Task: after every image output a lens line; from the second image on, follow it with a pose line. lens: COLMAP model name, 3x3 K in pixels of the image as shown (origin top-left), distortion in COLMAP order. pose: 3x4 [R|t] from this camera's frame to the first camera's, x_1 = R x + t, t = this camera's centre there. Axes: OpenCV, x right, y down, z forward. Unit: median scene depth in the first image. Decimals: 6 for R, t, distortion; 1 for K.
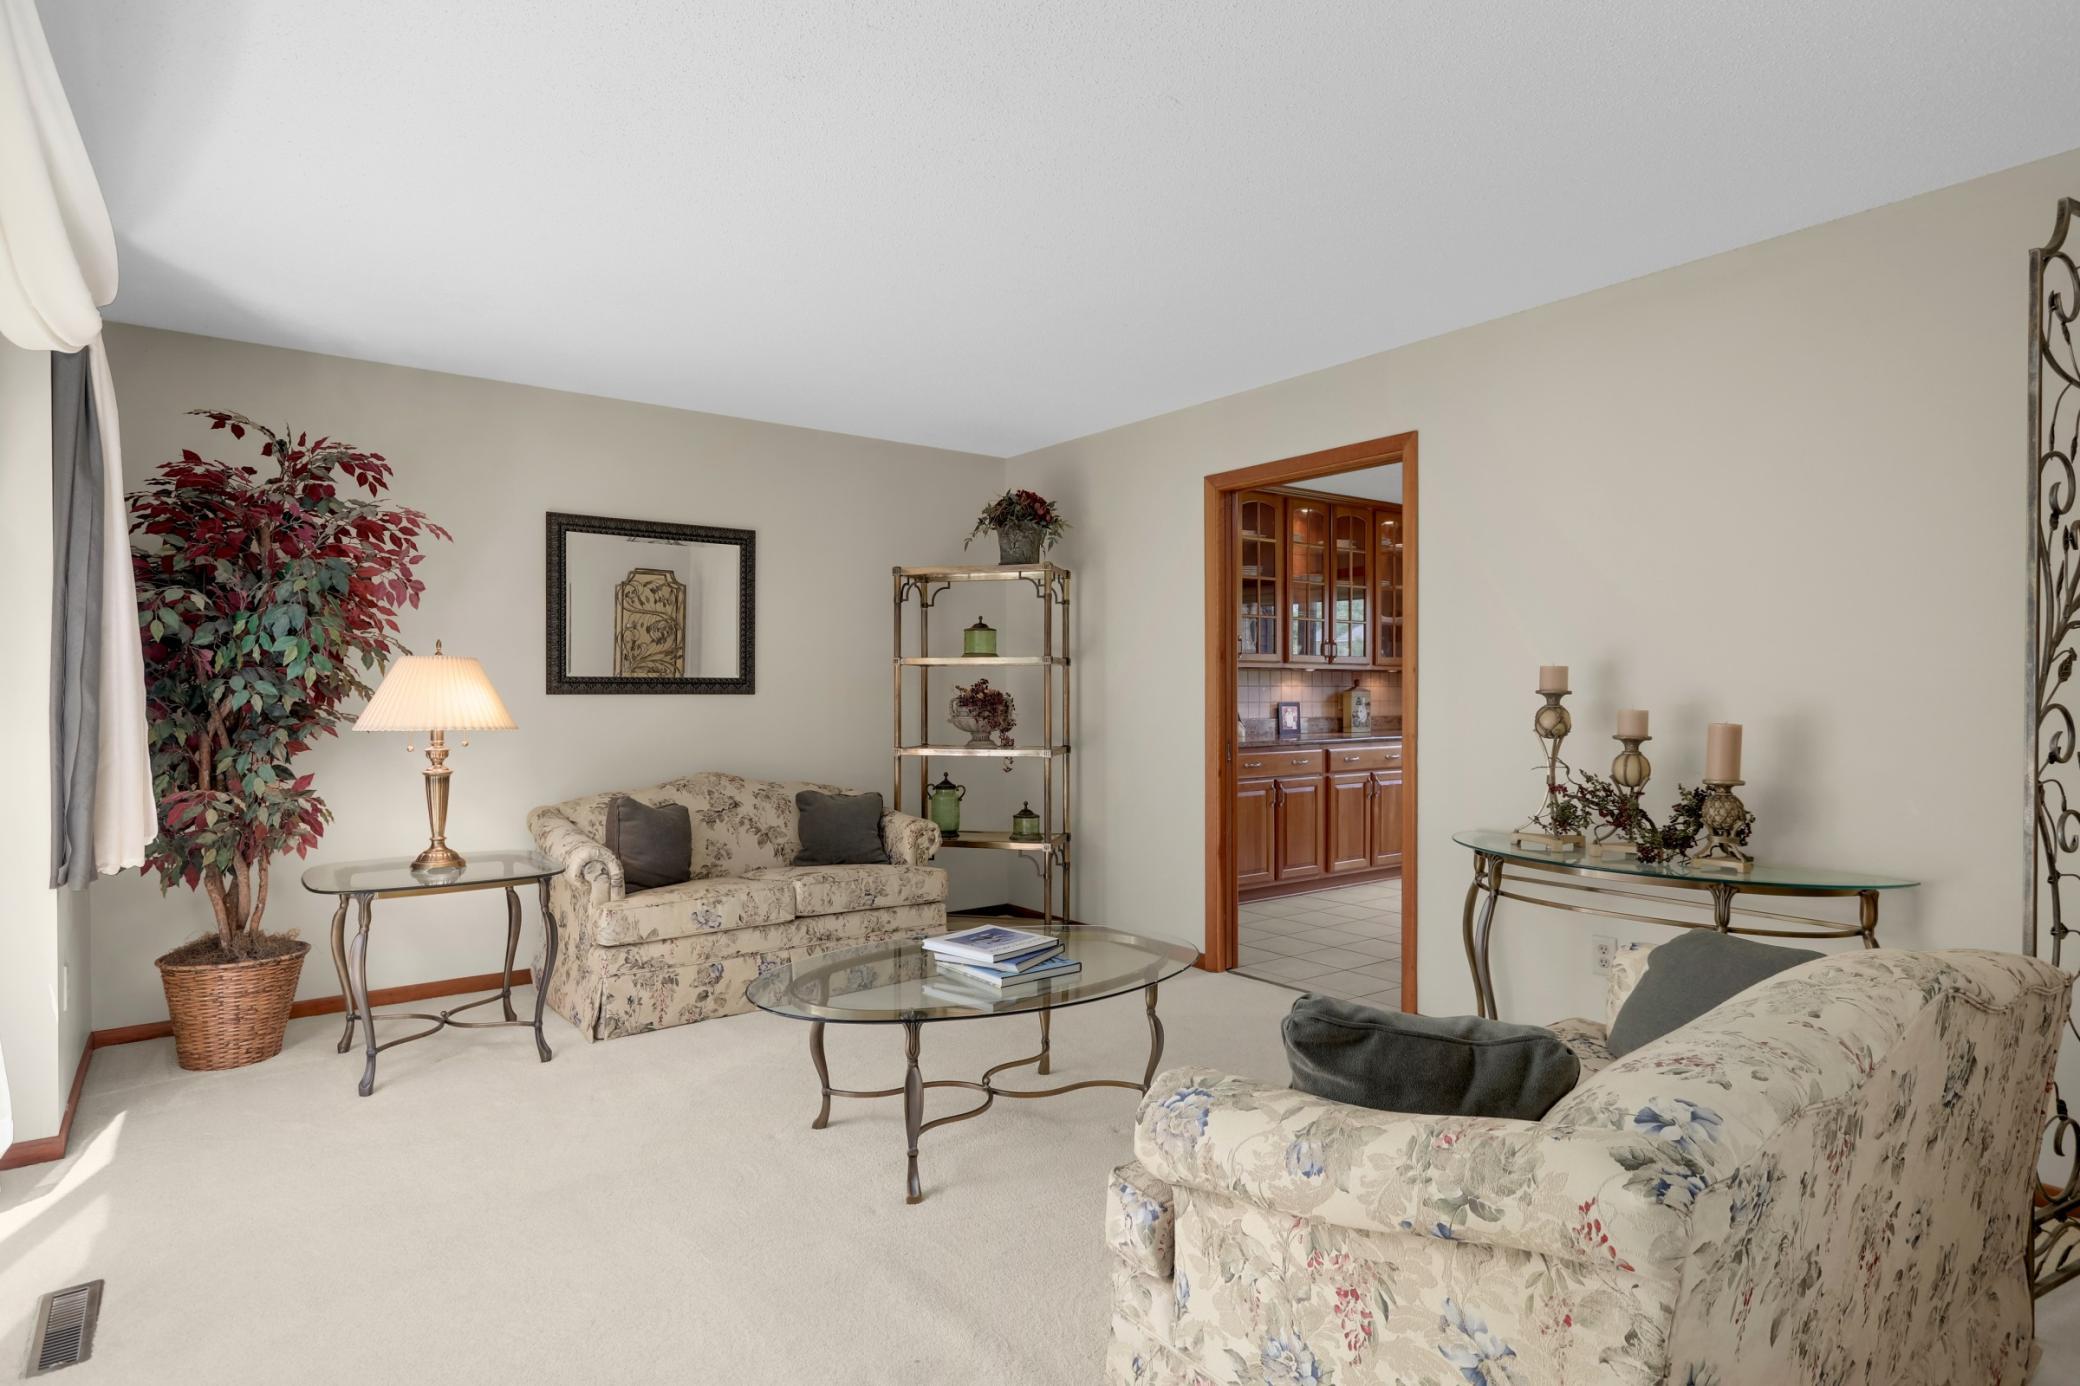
lens RADIAL K [[1057.5, 0, 1040.0], [0, 1057.5, 693.0], [0, 0, 1]] dist [0.002731, 0.000719]
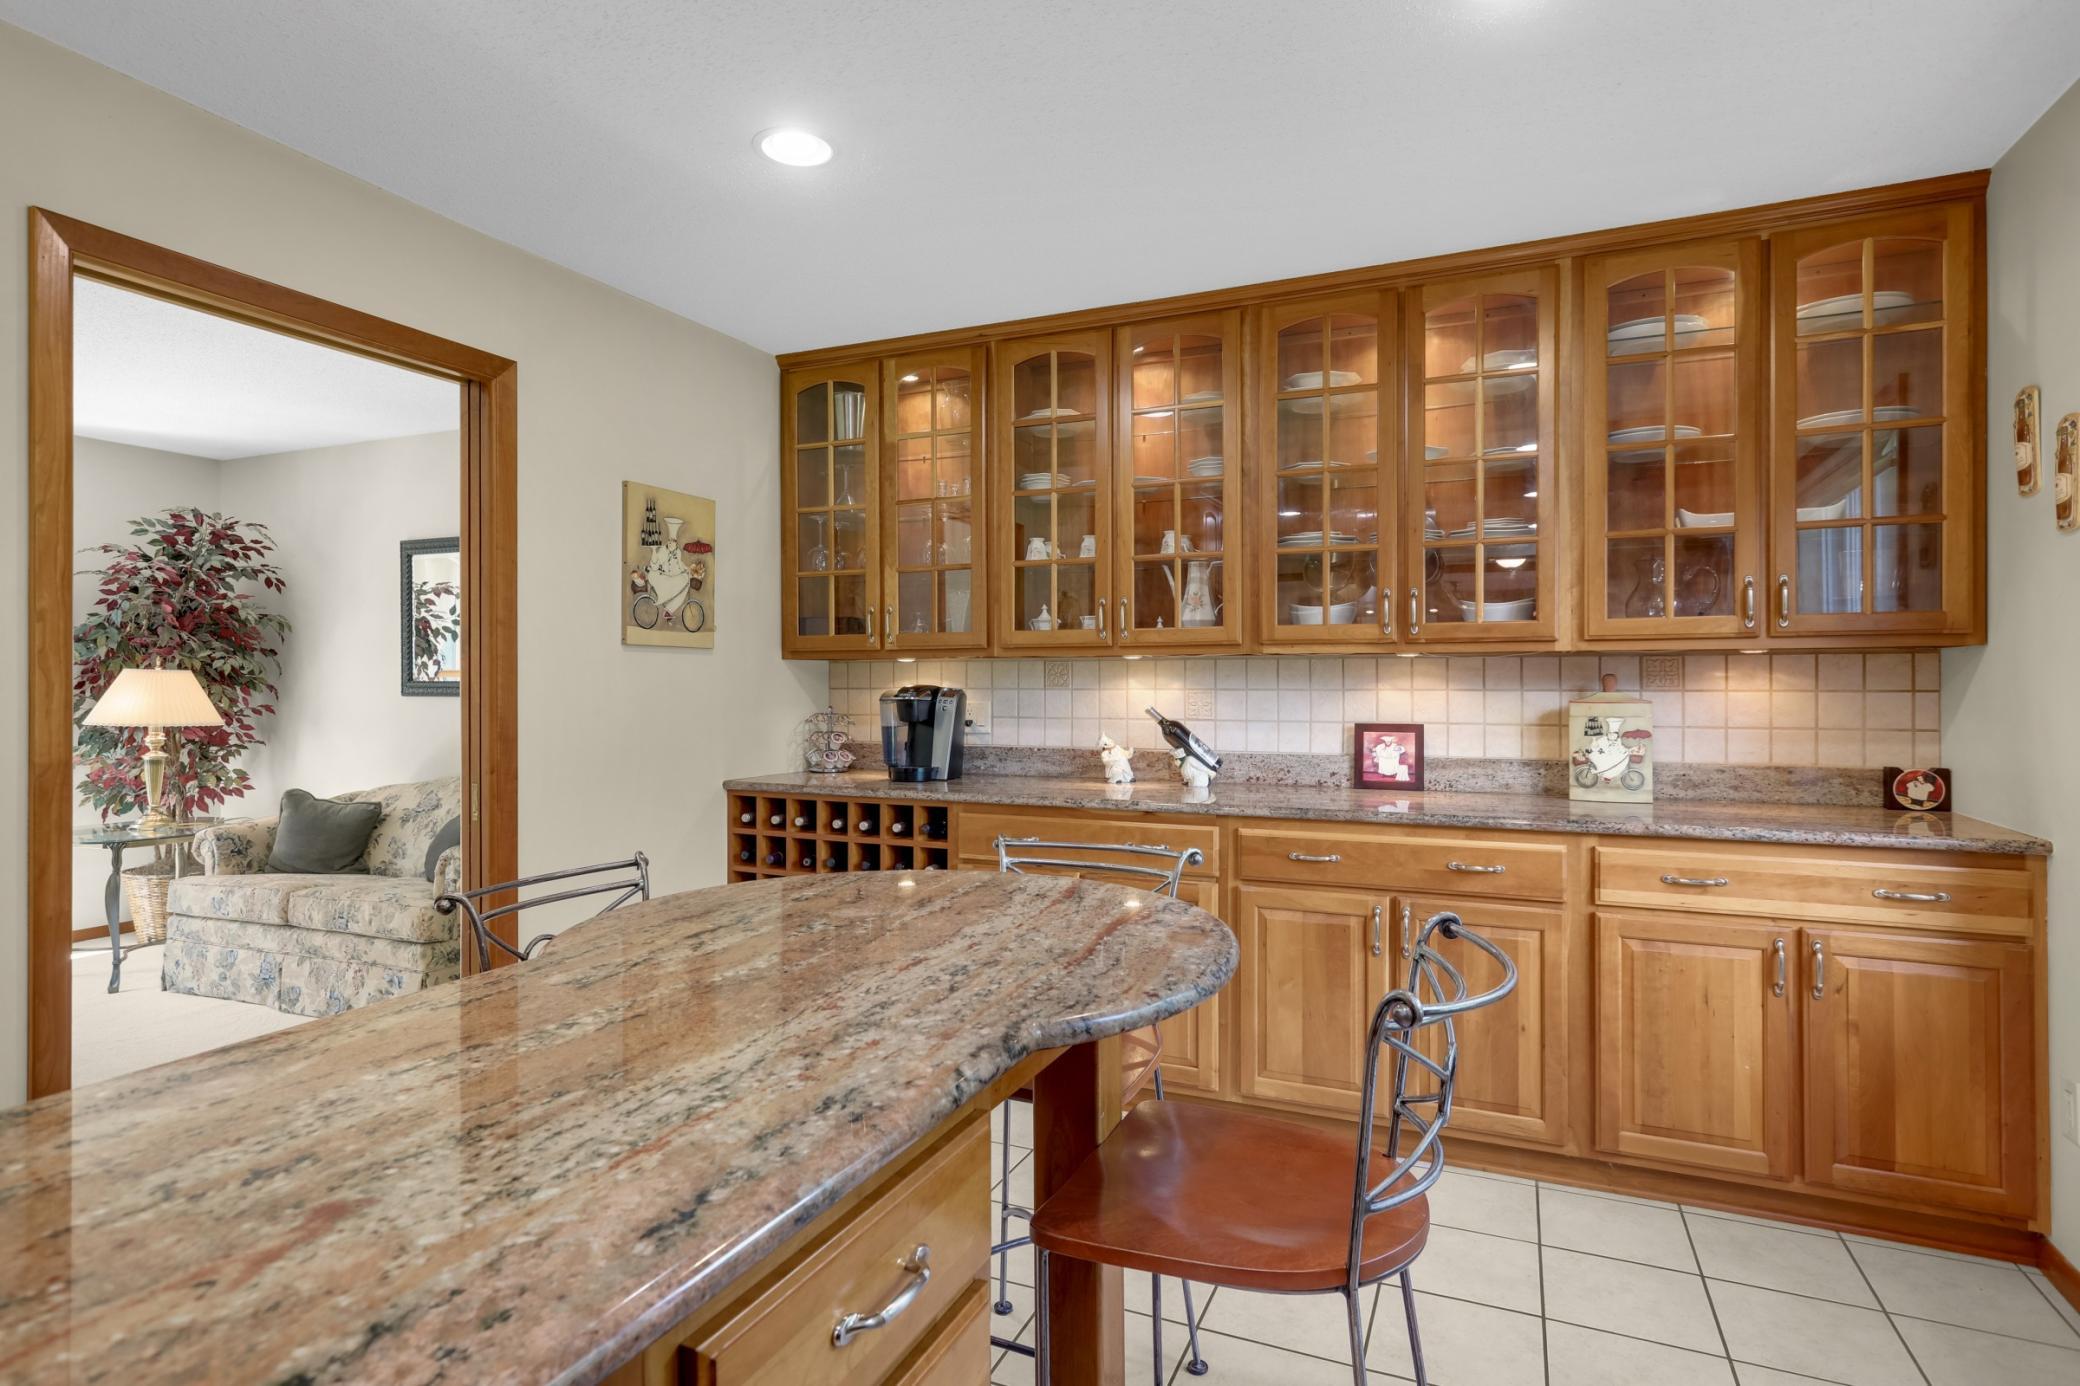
lens RADIAL K [[1057.5, 0, 1040.0], [0, 1057.5, 693.0], [0, 0, 1]] dist [0.002731, 0.000719]
pose [[0.517275, 0.000722, -0.855819, 0.886981], [-0.005965, 0.999978, -0.002762, -0.004218], [0.855798, 0.006534, 0.517268, 0.986169]]
